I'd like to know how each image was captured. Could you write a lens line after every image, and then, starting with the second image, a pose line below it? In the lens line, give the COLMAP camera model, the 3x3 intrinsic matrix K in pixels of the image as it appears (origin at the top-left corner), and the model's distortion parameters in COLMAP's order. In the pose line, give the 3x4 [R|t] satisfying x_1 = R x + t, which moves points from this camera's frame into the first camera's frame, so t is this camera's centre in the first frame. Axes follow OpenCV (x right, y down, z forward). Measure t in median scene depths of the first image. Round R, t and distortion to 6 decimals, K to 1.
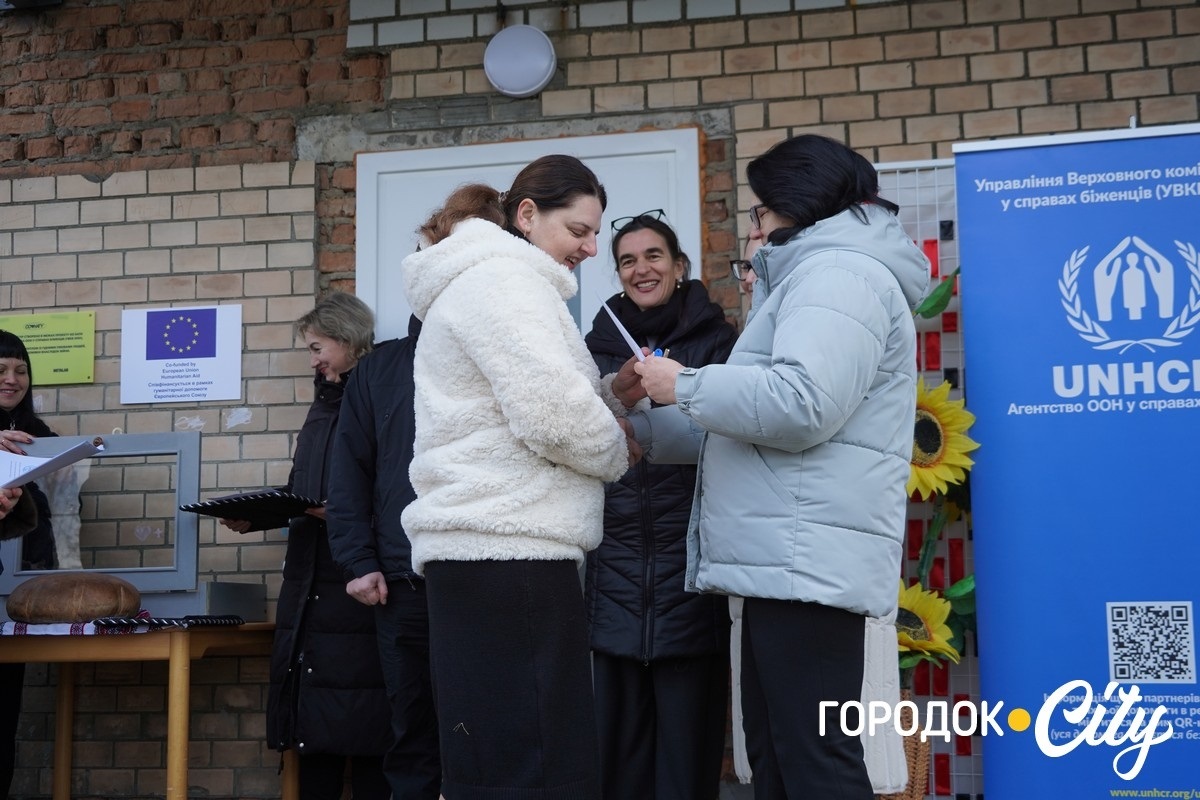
lens RADIAL K [[1582.3, 0, 592.6], [0, 1582.3, 397.8], [0, 0, 1]] dist [0.004610, 0.000000]
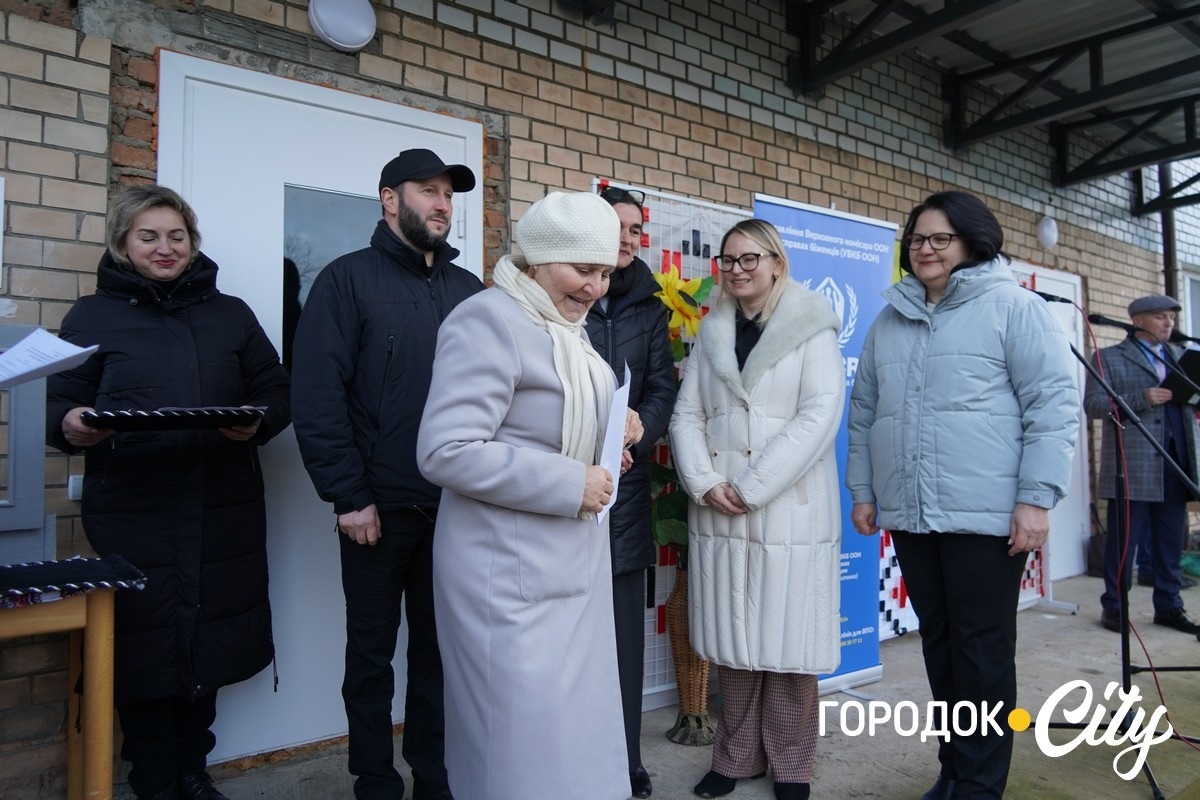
lens RADIAL K [[814.8, 0, 608.7], [0, 814.8, 398.6], [0, 0, 1]] dist [-0.045601, 0.029764]
pose [[0.675353, 0.042219, 0.736285, -0.319257], [-0.103355, 0.993926, 0.037810, 0.010064], [-0.730217, -0.101633, 0.675614, 0.459255]]
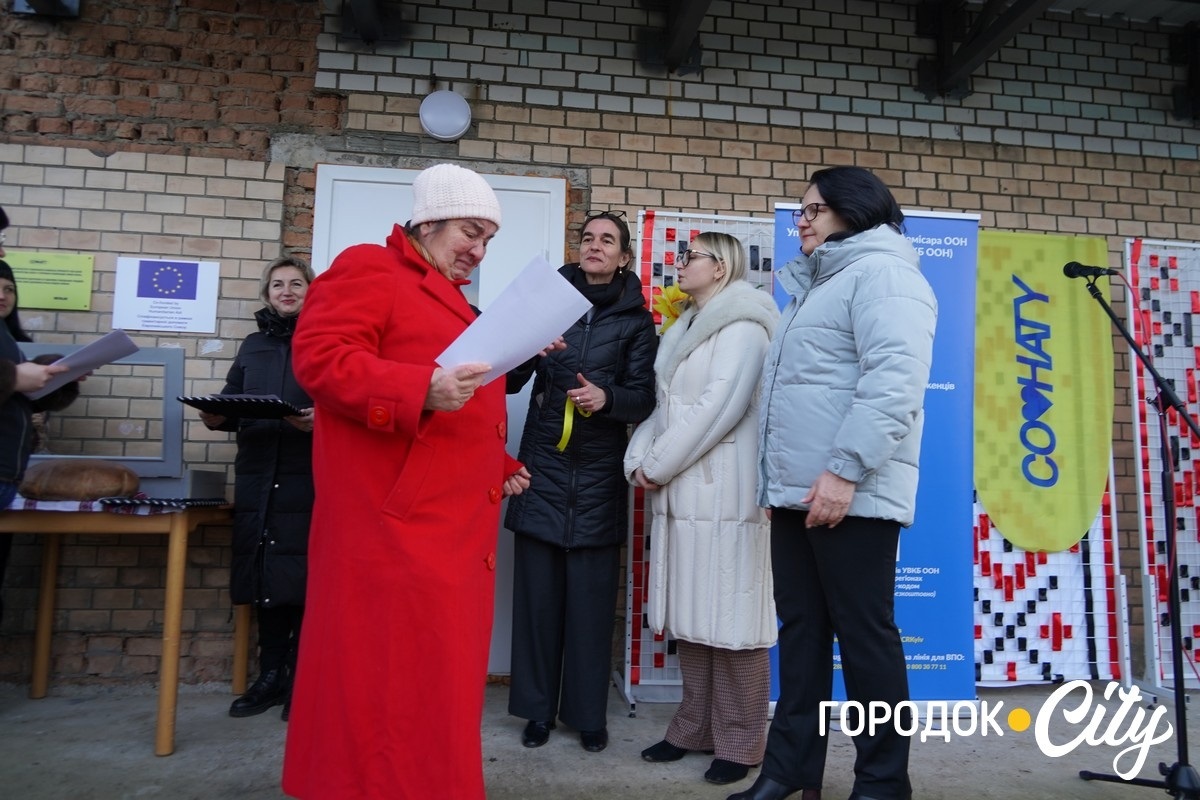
lens RADIAL K [[814.8, 0, 593.1], [0, 814.8, 399.4], [0, 0, 1]] dist [-0.045601, 0.029764]
pose [[0.944221, 0.068498, 0.322109, -0.137328], [-0.076026, 0.997047, 0.010833, 0.025012], [-0.320416, -0.034717, 0.946641, 0.253769]]
